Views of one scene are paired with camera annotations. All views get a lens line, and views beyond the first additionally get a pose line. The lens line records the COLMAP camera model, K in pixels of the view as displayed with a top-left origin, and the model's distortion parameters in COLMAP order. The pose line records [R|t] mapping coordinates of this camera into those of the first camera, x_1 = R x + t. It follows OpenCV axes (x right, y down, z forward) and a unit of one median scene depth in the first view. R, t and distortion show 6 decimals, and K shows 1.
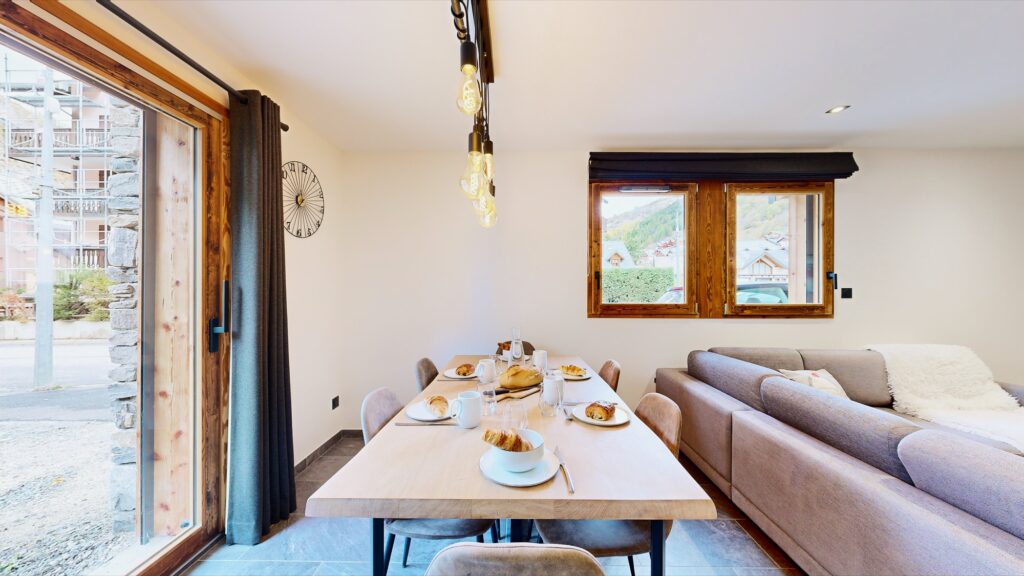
lens RADIAL K [[327.5, 0, 508.4], [0, 327.5, 287.6], [0, 0, 1]] dist [-0.000562, -0.000027]
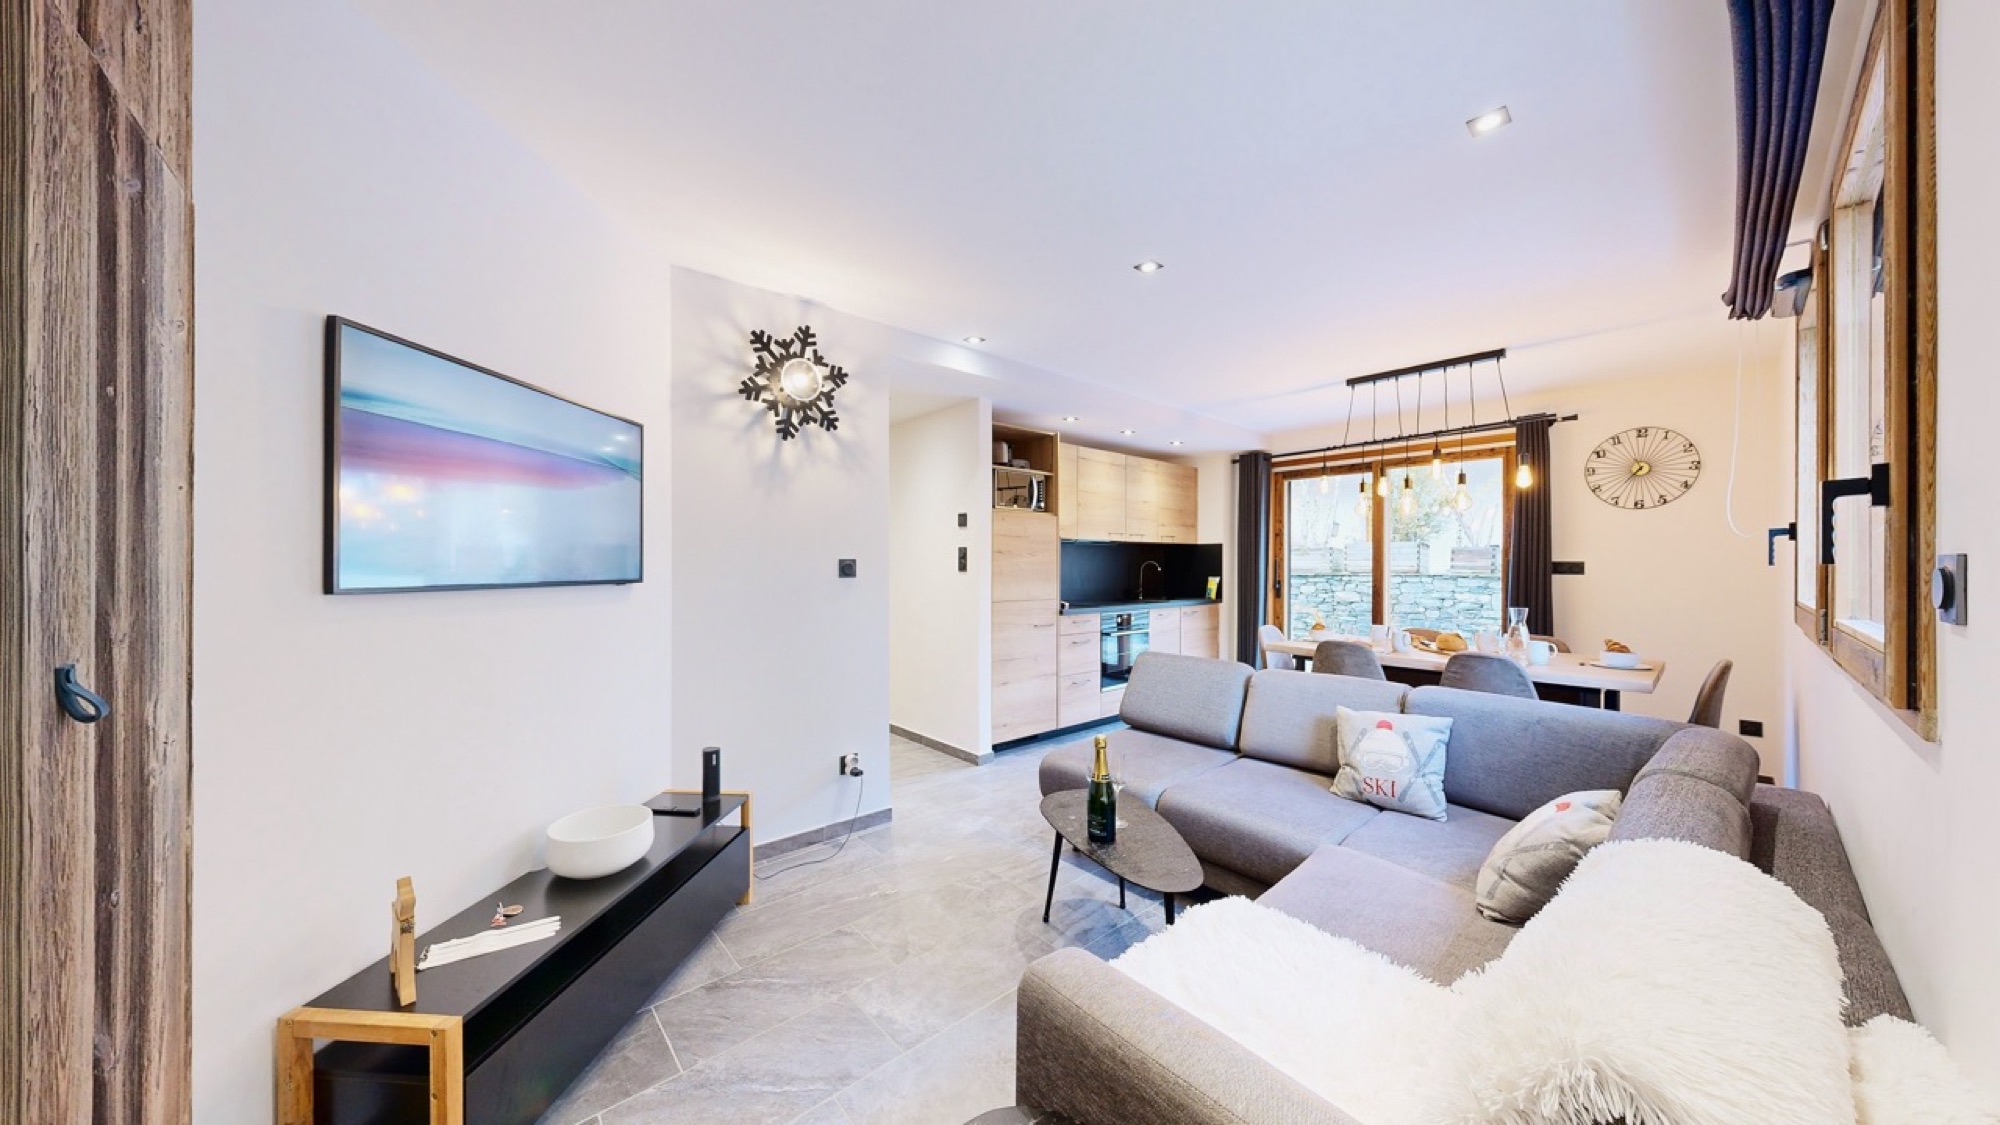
lens RADIAL K [[631.2, 0, 998.5], [0, 631.2, 565.6], [0, 0, 1]] dist [-0.000725, -0.000038]
pose [[-0.748651, -0.000768, -0.662963, 1.553630], [-0.001004, 0.999999, -0.000025, 0.006577], [0.662963, 0.000647, -0.748652, 0.930051]]
